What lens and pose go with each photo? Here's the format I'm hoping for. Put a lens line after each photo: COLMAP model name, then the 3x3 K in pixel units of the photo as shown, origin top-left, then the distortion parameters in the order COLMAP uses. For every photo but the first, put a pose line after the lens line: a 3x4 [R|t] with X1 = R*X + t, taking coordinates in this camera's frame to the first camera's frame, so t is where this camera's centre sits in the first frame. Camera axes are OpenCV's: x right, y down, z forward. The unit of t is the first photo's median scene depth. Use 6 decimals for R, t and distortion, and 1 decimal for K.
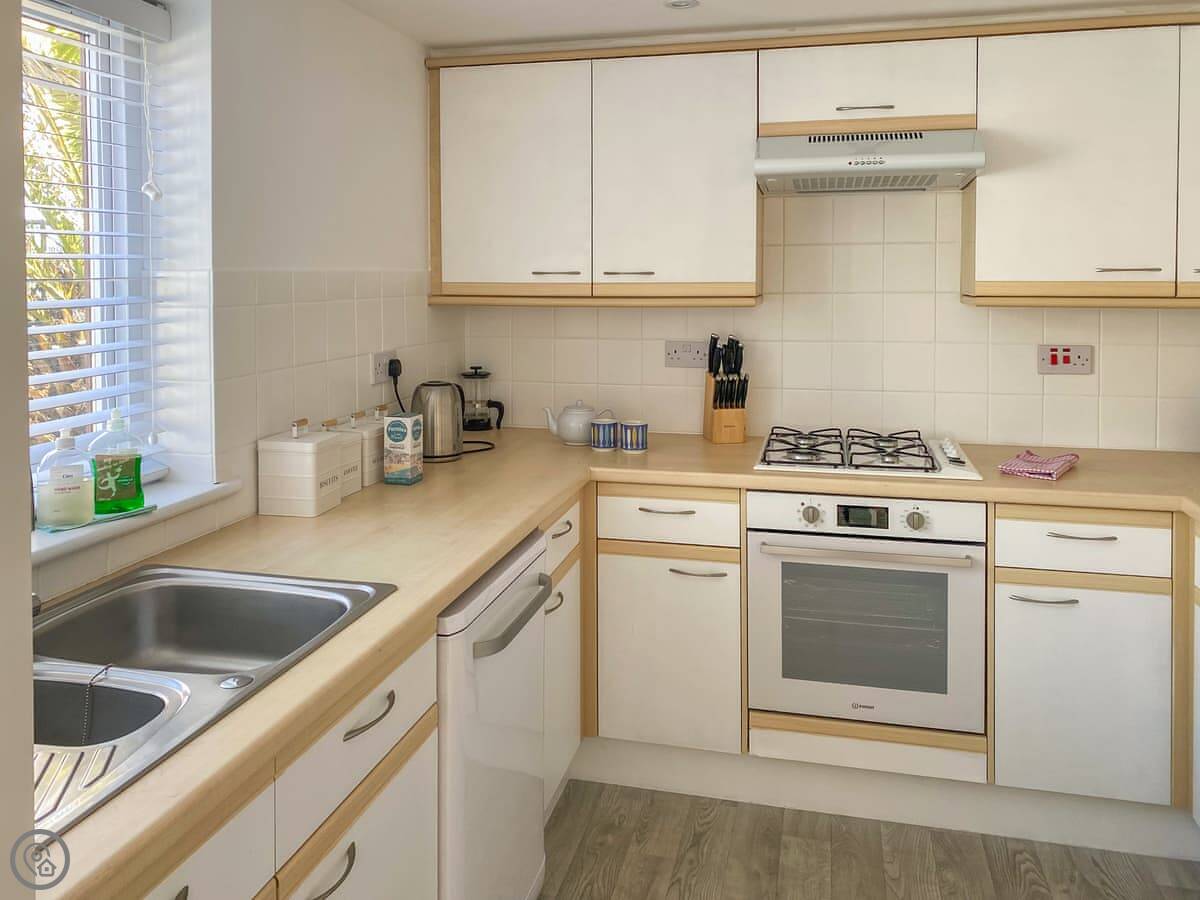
lens RADIAL K [[939.4, 0, 600.0], [0, 939.4, 450.0], [0, 0, 1]] dist [0.003258, -0.006561]
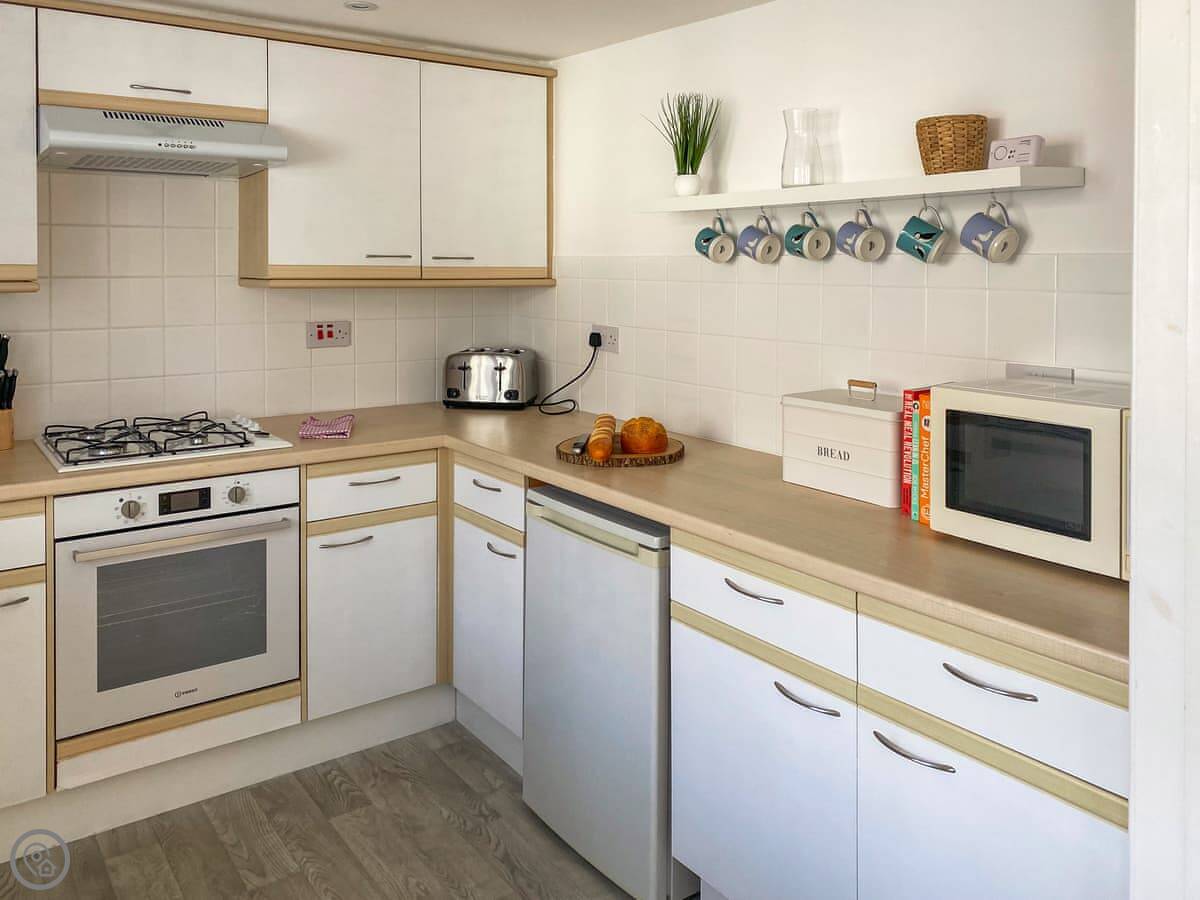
lens RADIAL K [[897.8, 0, 600.0], [0, 897.8, 450.0], [0, 0, 1]] dist [0.043005, -0.060232]
pose [[0.648476, -0.150677, 0.746174, -0.140755], [0.132793, 0.987576, 0.084018, -0.004993], [-0.749563, 0.044604, 0.660428, 0.029616]]
